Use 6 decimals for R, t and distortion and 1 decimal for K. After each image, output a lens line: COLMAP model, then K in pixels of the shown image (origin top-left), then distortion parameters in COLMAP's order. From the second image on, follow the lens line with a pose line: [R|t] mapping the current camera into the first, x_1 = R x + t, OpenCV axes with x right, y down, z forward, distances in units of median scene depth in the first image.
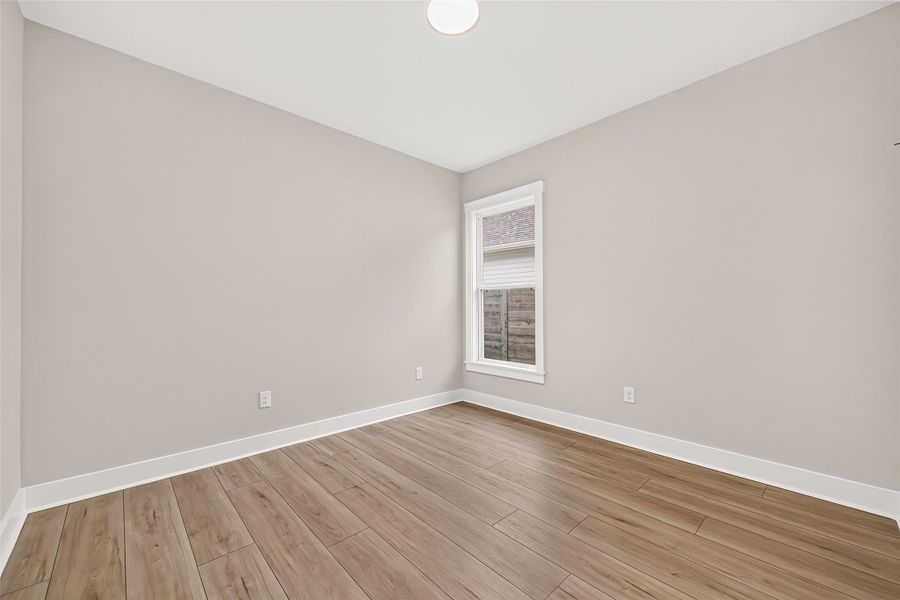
lens RADIAL K [[358.1, 0, 454.1], [0, 358.1, 301.7], [0, 0, 1]] dist [0.004596, -0.000522]
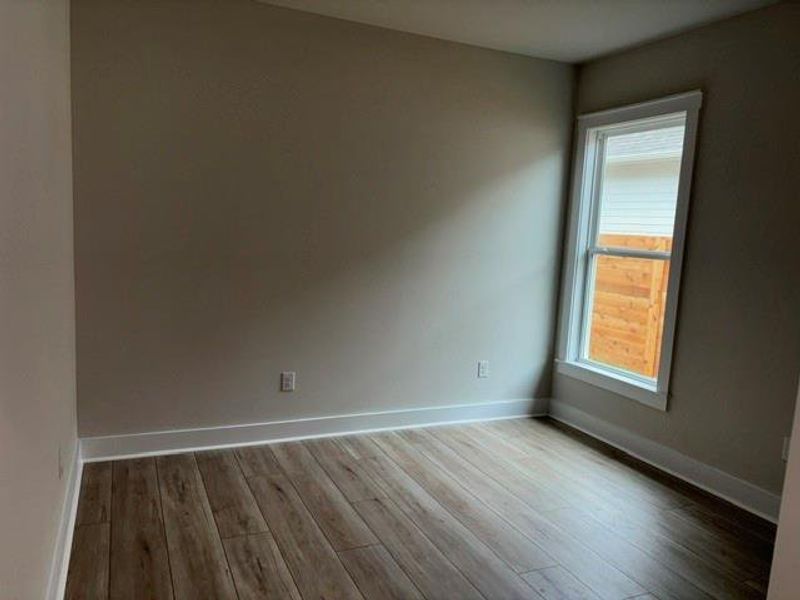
lens RADIAL K [[619.7, 0, 396.0], [0, 619.7, 297.9], [0, 0, 1]] dist [0.029915, -0.030156]
pose [[0.941295, 0.089135, -0.325604, 0.199485], [-0.047533, 0.989899, 0.133571, -0.153617], [0.334221, -0.110253, 0.936024, -0.303917]]
